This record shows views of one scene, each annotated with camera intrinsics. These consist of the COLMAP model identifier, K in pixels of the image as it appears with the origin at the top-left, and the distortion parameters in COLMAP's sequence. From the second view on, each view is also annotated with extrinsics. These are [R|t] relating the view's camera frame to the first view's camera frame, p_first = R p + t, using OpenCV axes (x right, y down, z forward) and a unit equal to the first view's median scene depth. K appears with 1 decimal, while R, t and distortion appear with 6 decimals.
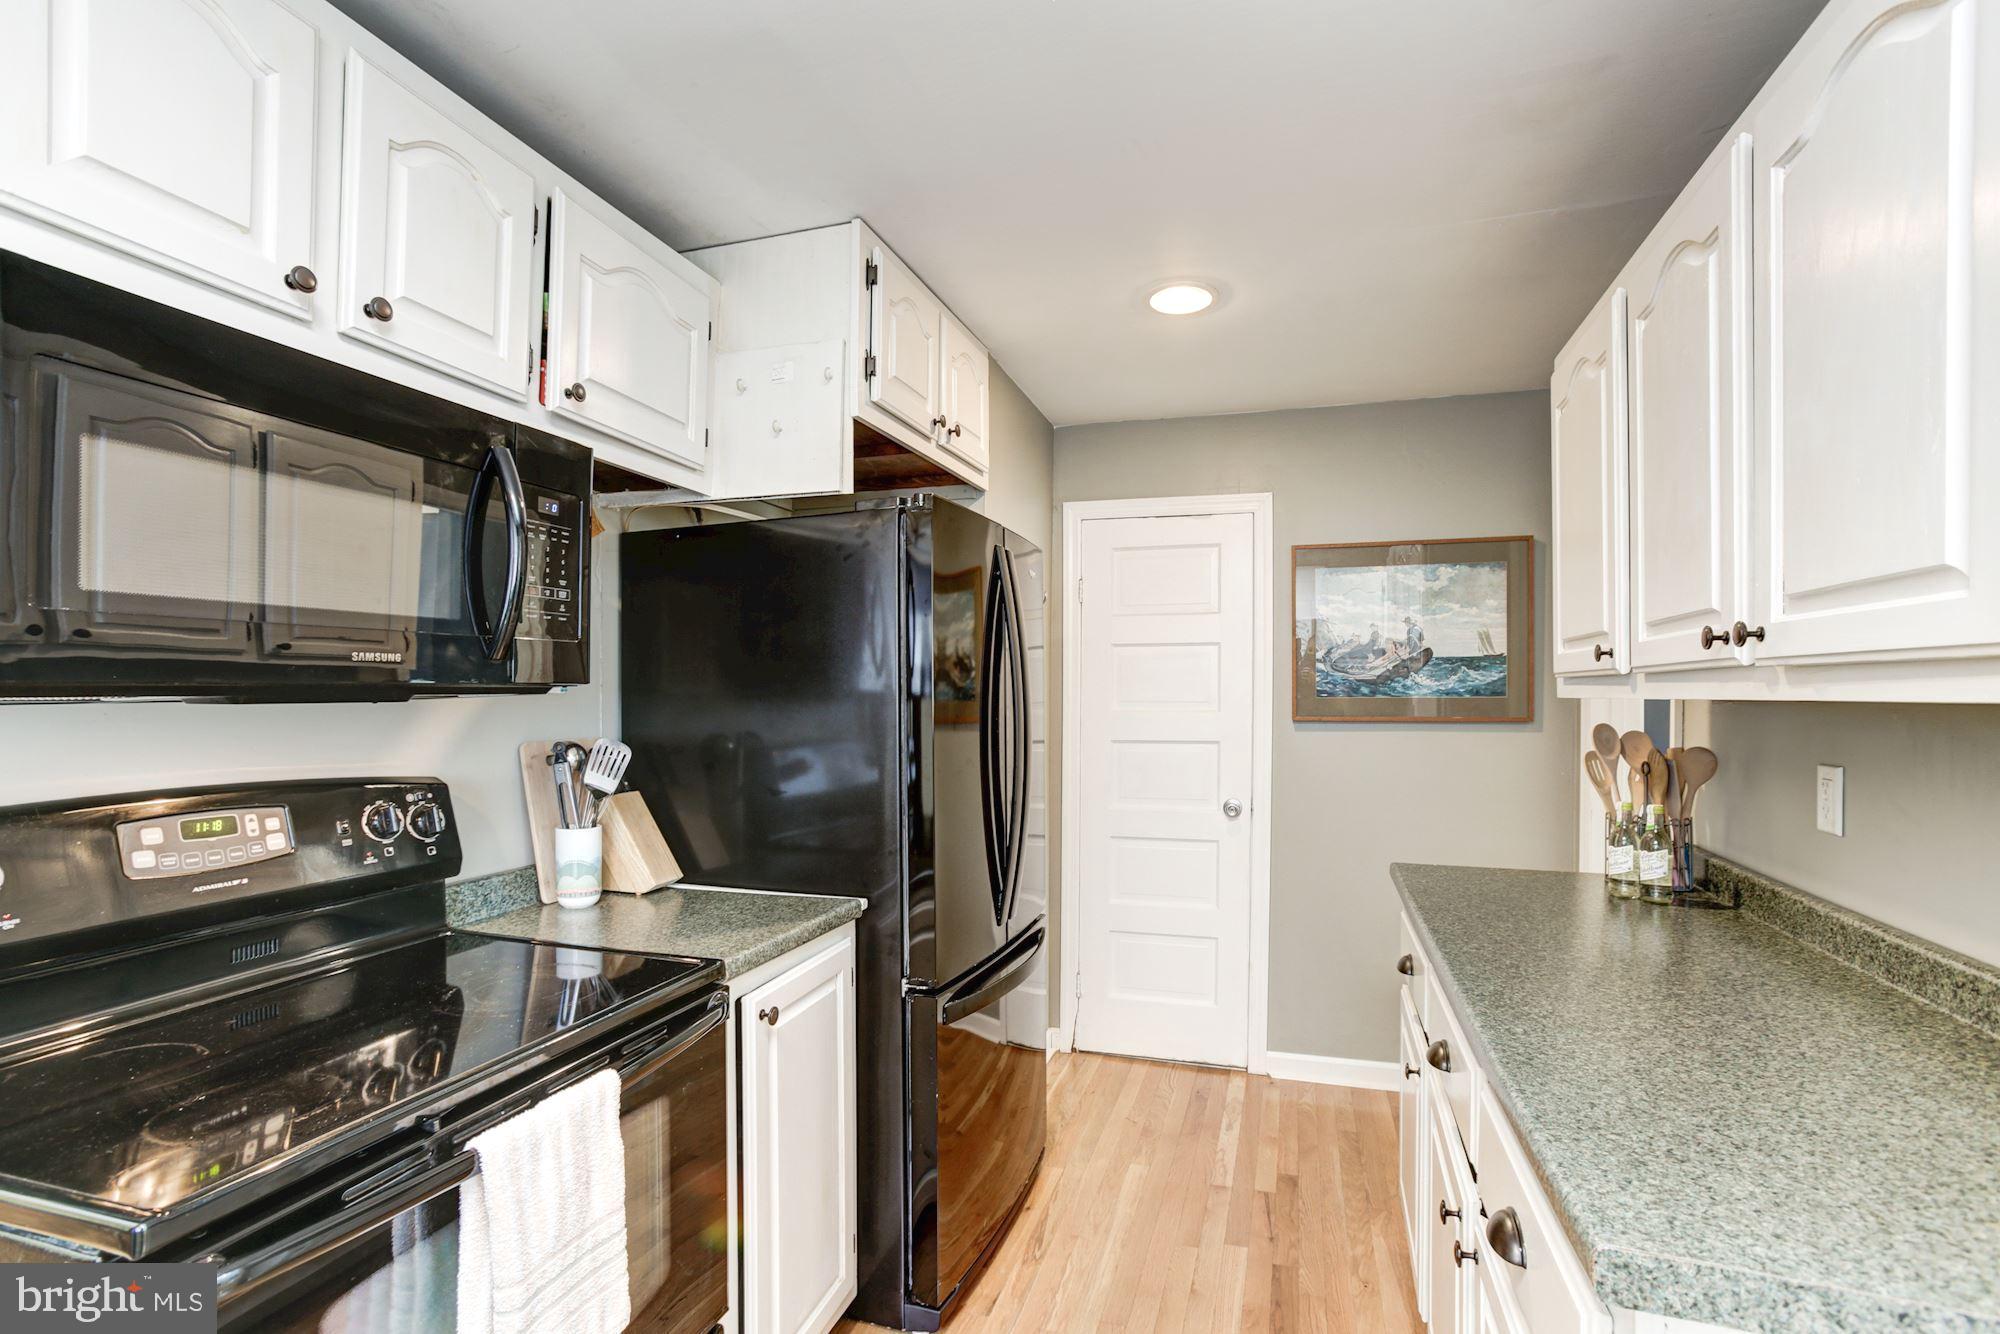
lens RADIAL K [[916.0, 0, 993.2], [0, 916.0, 655.5], [0, 0, 1]] dist [-0.049173, 0.021835]
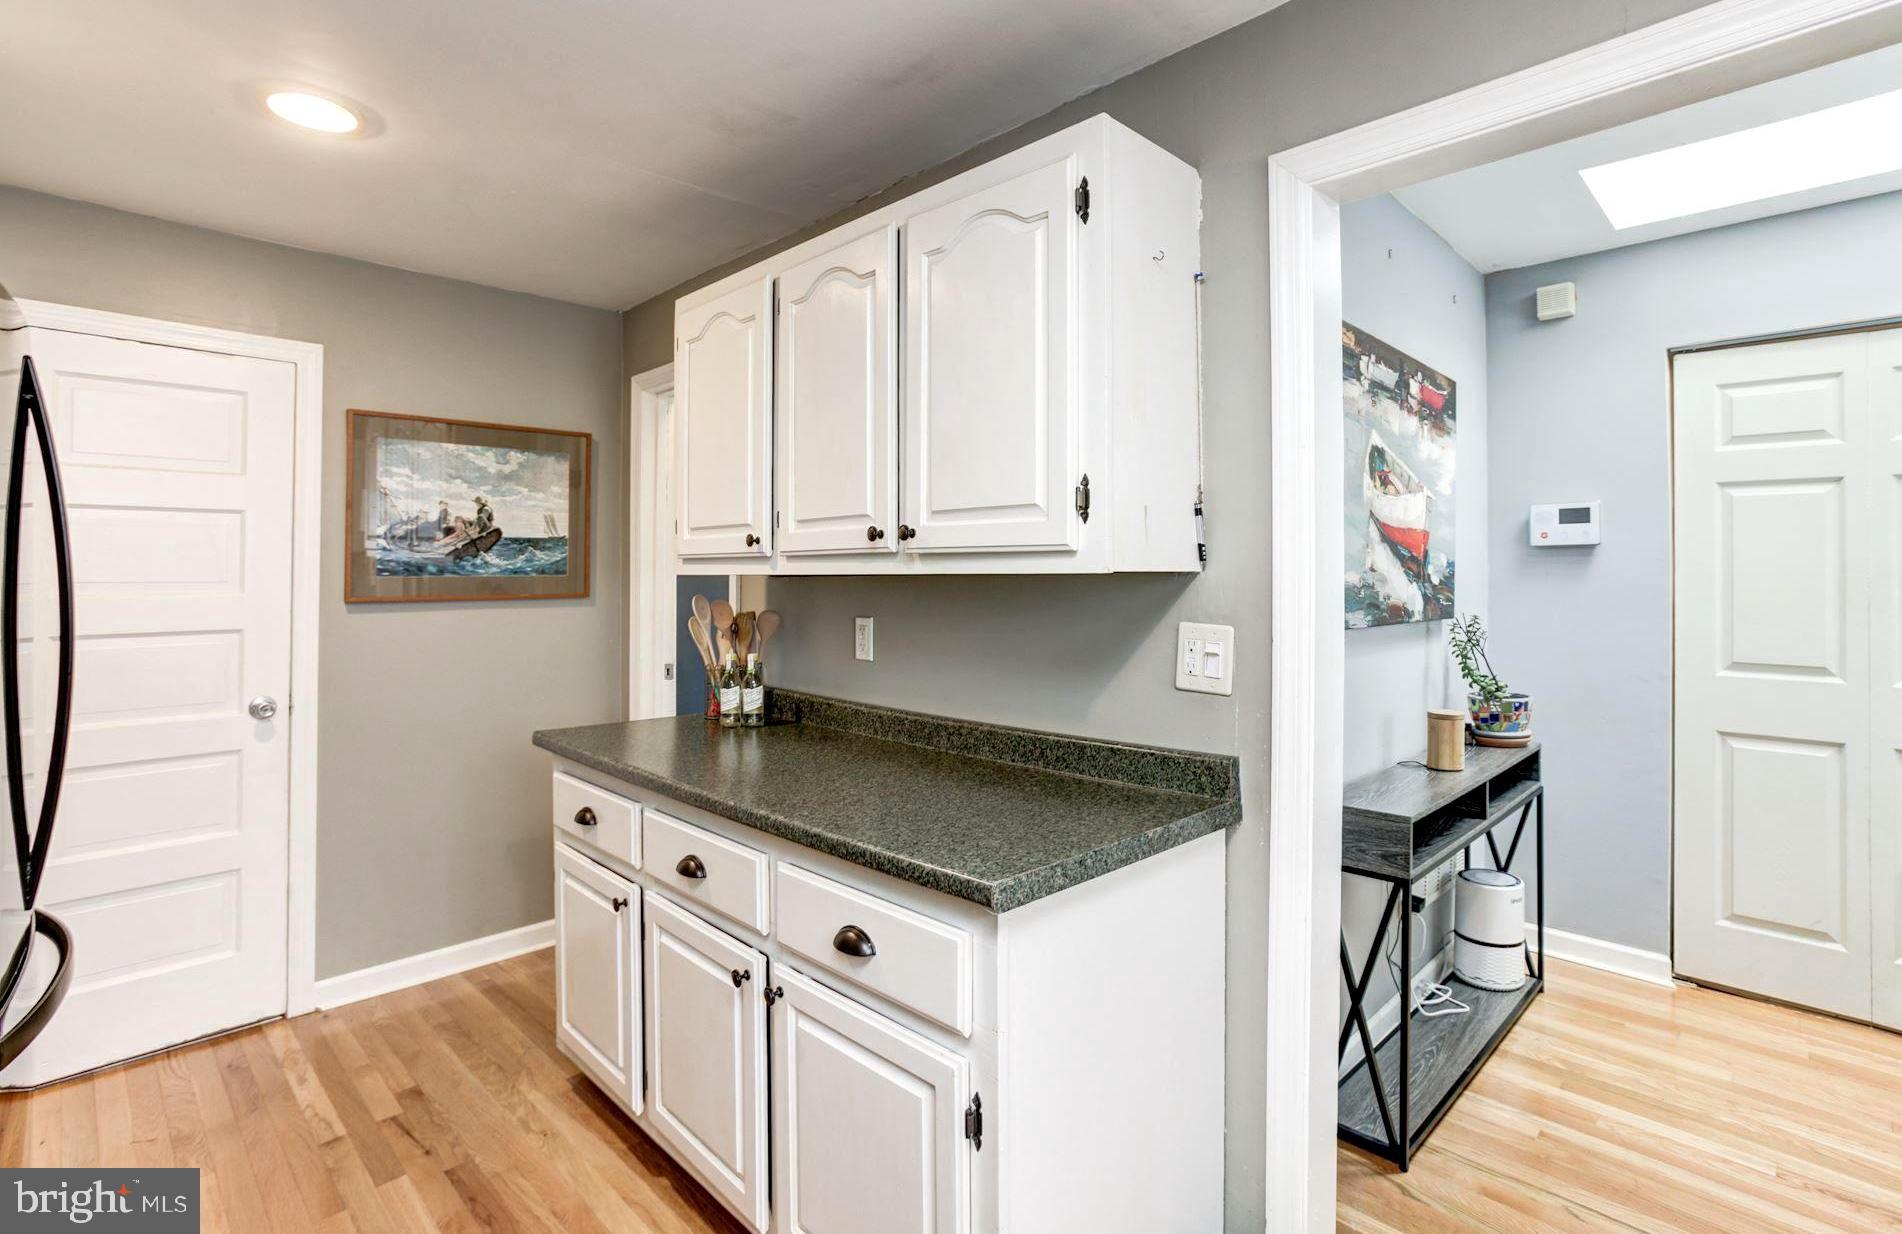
lens RADIAL K [[916.1, 0, 952.9], [0, 916.1, 524.6], [0, 0, 1]] dist [-0.002482, 0.000617]
pose [[0.477669, 0.045202, 0.877376, -0.194865], [-0.034116, 0.998877, -0.032888, 0.004217], [-0.877877, -0.014223, 0.478674, 0.044778]]
